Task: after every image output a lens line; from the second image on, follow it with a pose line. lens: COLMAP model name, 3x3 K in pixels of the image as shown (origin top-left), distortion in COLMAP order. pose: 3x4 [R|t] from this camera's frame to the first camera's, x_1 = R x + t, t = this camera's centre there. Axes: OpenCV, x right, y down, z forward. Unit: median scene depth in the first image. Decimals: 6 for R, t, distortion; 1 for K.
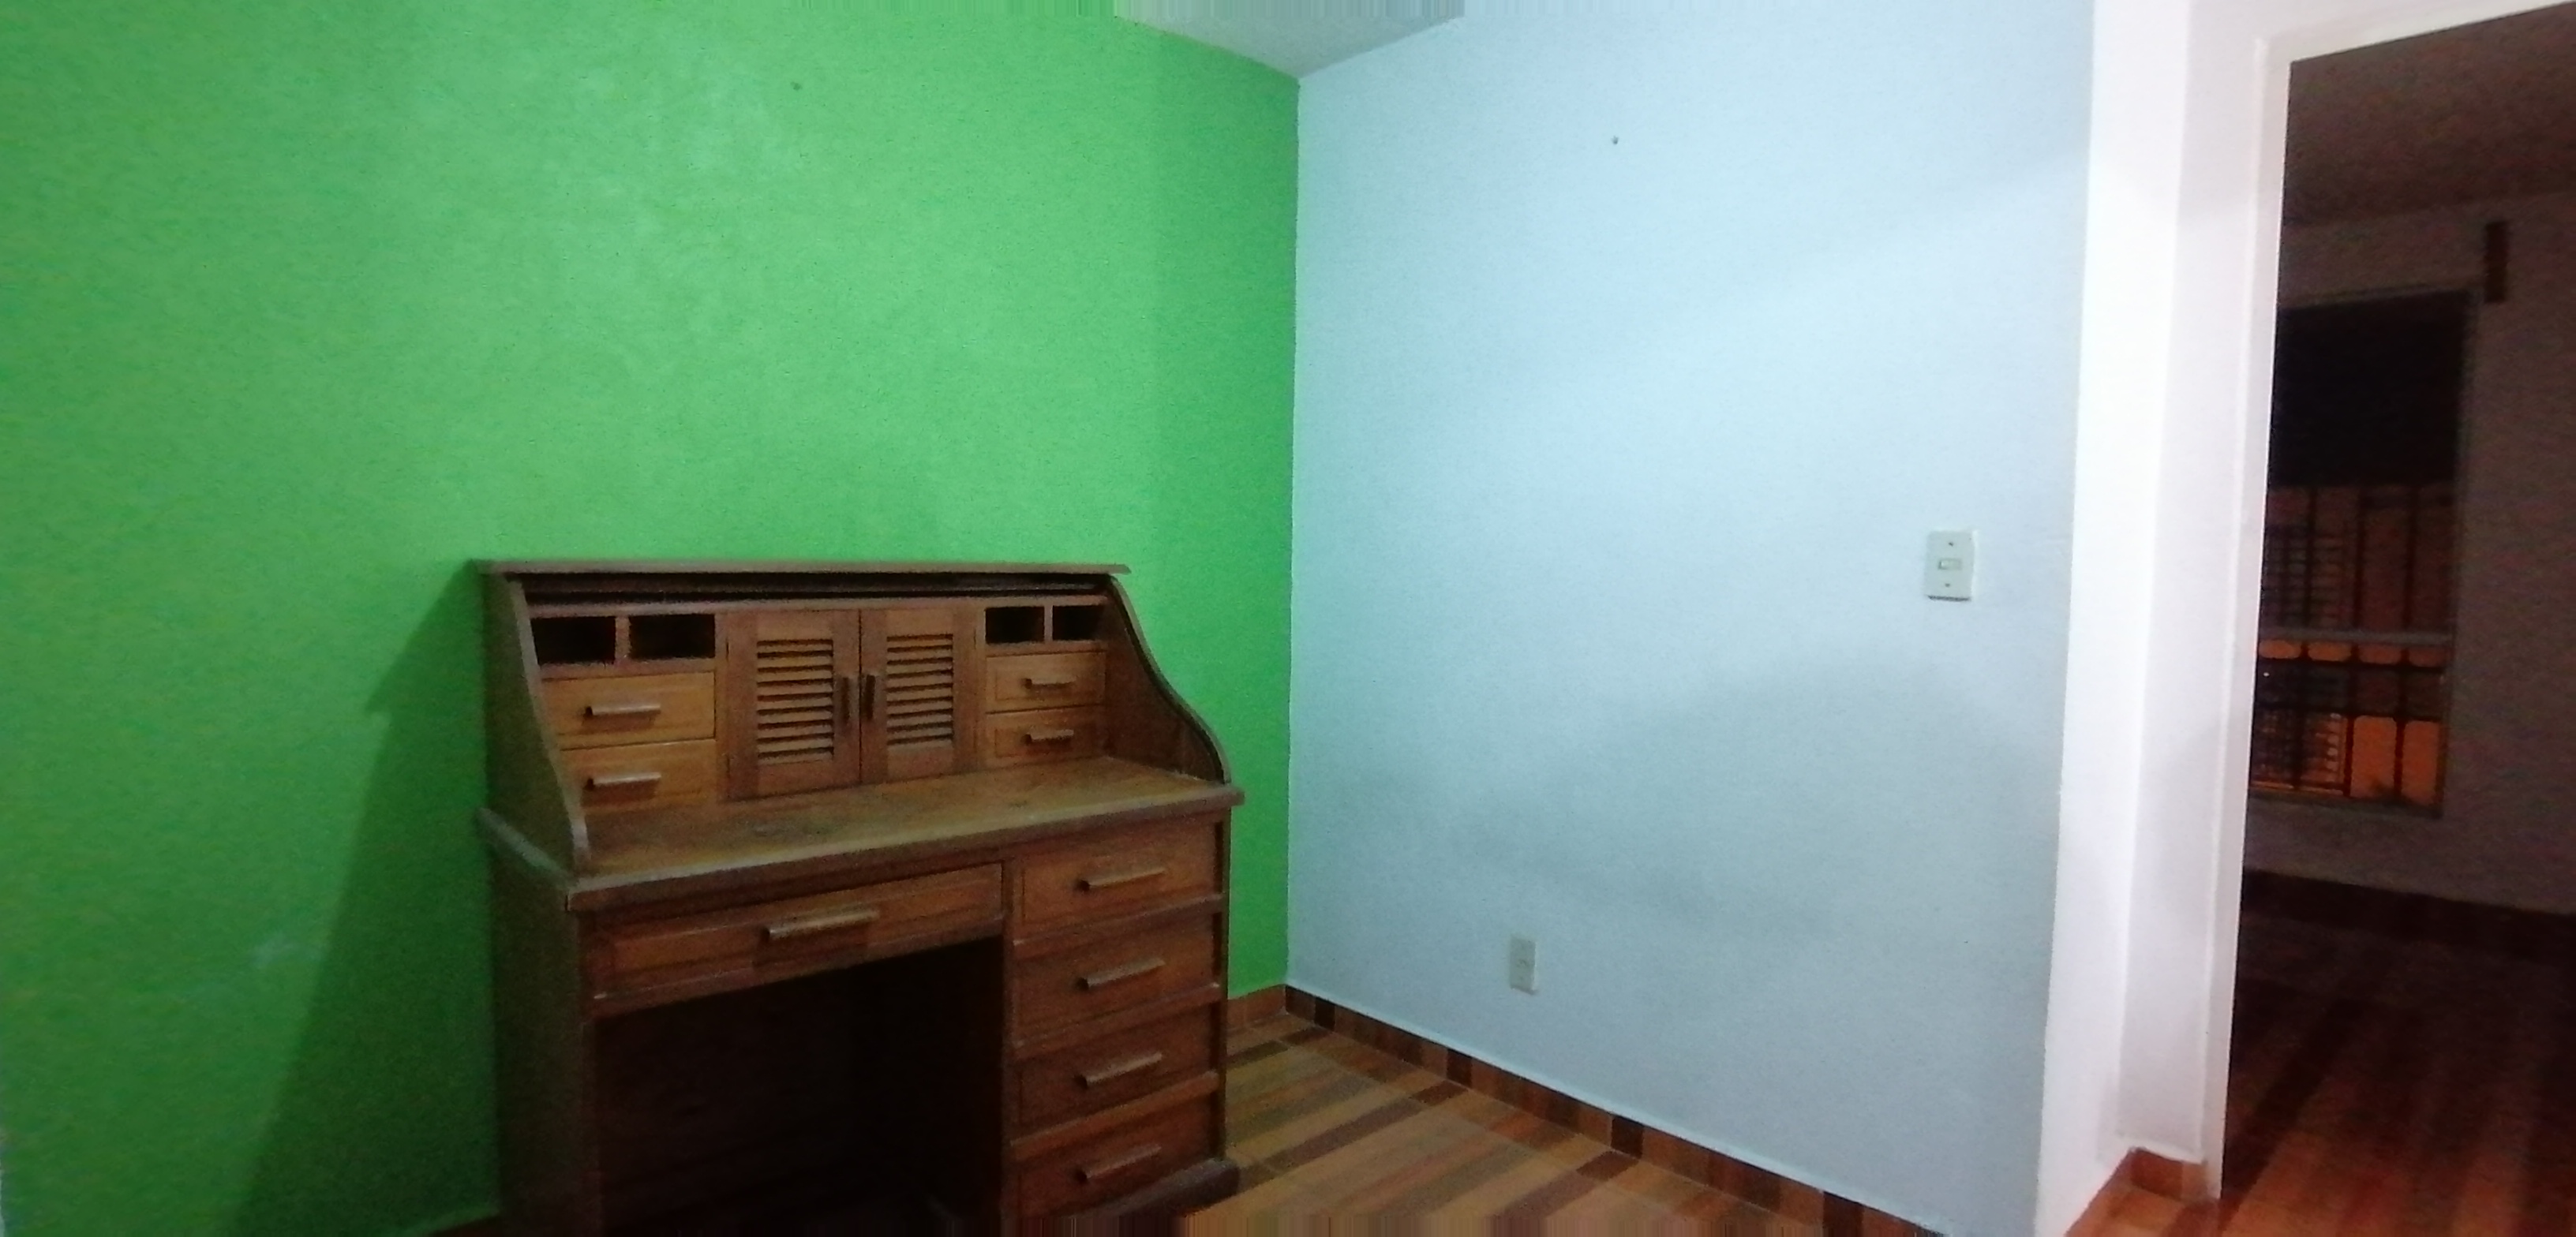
lens RADIAL K [[1263.0, 0, 1288.0], [0, 1263.0, 618.5], [0, 0, 1]] dist [0.034842, -0.040396]
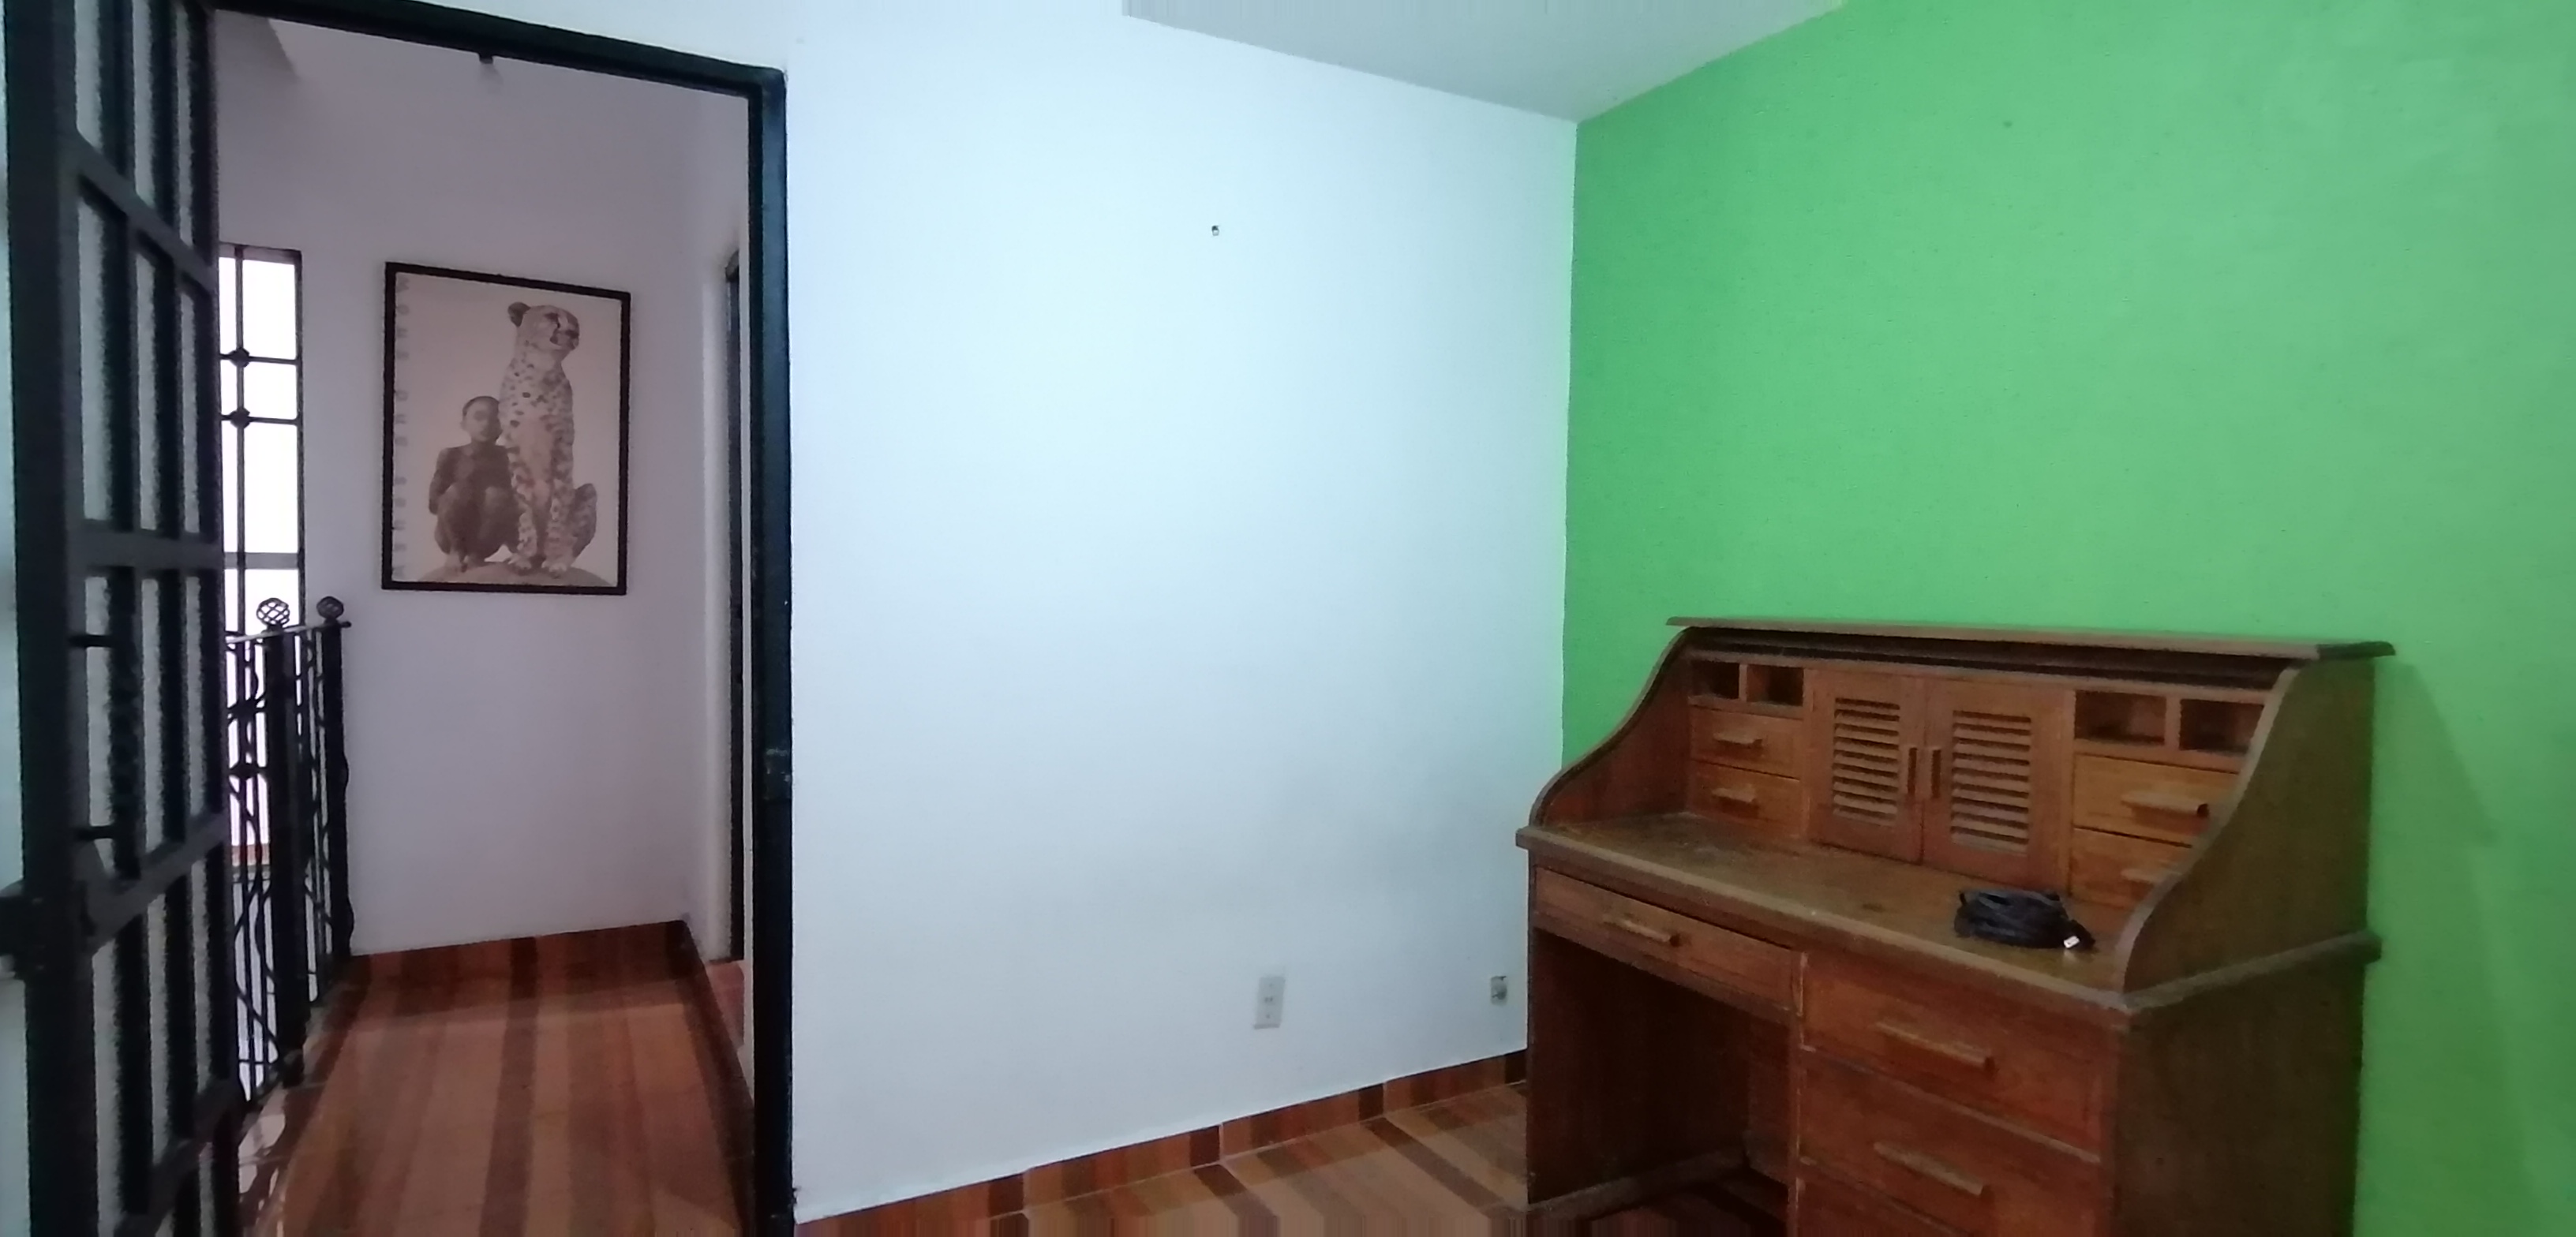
lens RADIAL K [[1263.0, 0, 1288.0], [0, 1263.0, 618.5], [0, 0, 1]] dist [0.034842, -0.040396]
pose [[-0.255089, -0.001383, -0.966916, 0.706959], [-0.084714, 0.996186, 0.020924, -0.030586], [0.963199, 0.087249, -0.254234, 0.806097]]
